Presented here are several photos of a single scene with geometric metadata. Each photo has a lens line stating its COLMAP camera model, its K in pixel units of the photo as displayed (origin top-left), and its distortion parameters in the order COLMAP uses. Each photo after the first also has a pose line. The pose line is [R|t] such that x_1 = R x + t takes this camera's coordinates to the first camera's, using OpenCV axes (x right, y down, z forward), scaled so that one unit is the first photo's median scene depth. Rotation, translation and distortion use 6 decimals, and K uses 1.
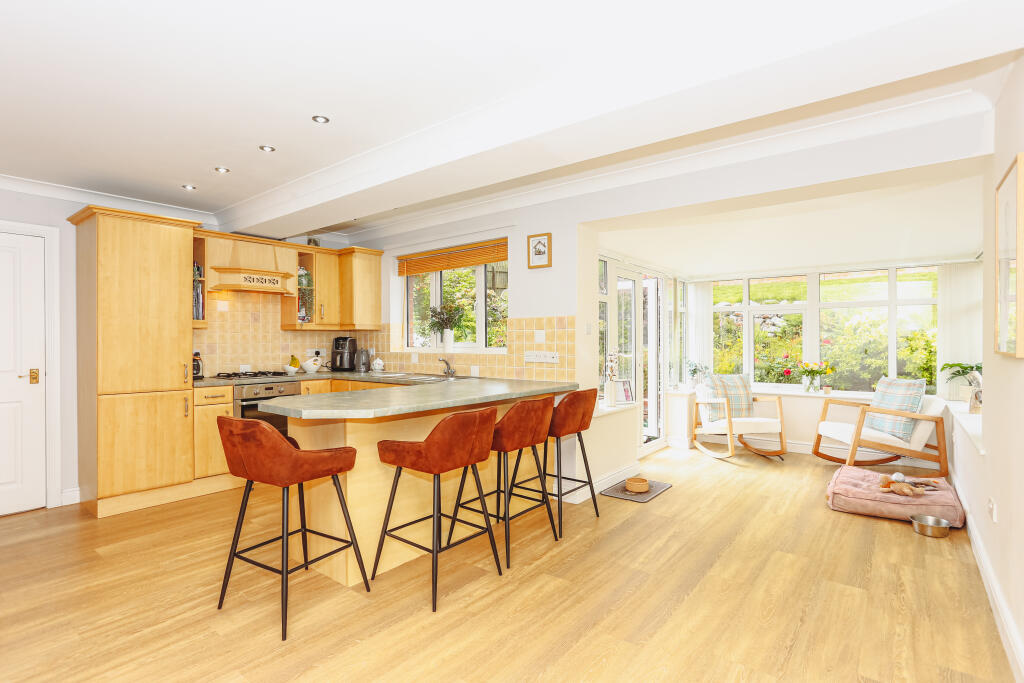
lens RADIAL K [[500.1, 0, 512.0], [0, 500.1, 341.5], [0, 0, 1]] dist [-0.046934, 0.026071]
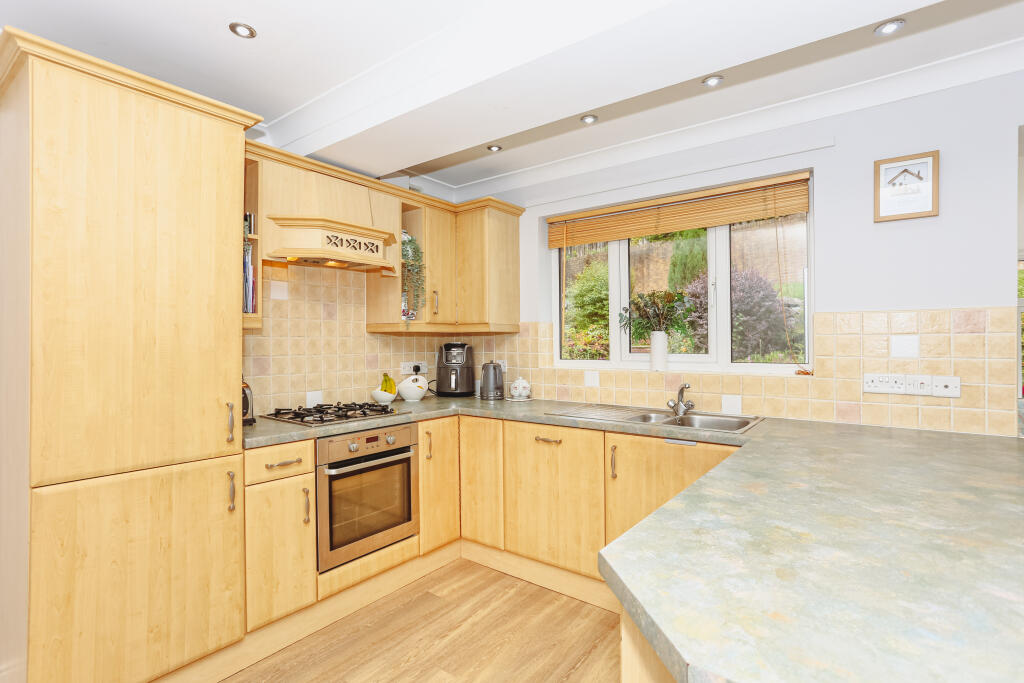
lens RADIAL K [[492.7, 0, 512.0], [0, 492.7, 341.5], [0, 0, 1]] dist [-0.048715, 0.030339]
pose [[0.999687, 0.001569, 0.024950, -0.387396], [-0.001536, 0.999998, -0.001360, -0.014395], [-0.024952, 0.001321, 0.999688, 0.500859]]
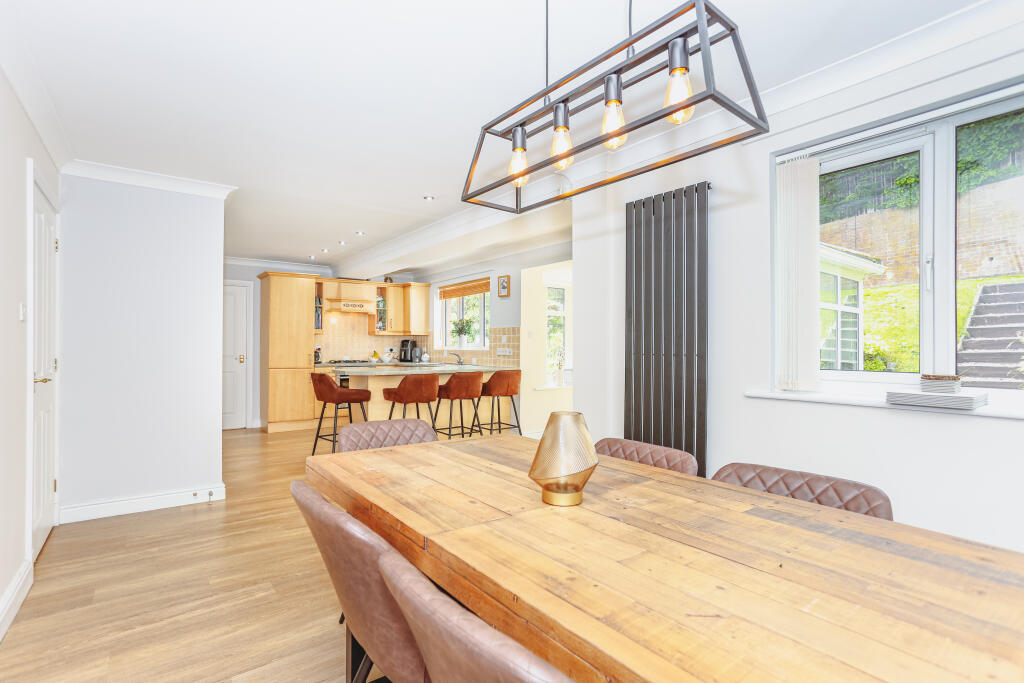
lens RADIAL K [[500.1, 0, 512.0], [0, 500.1, 341.5], [0, 0, 1]] dist [-0.046934, 0.026071]
pose [[0.968377, 0.003668, -0.249465, 0.490709], [-0.006317, 0.999932, -0.009817, 0.012979], [0.249412, 0.011083, 0.968334, -0.561442]]
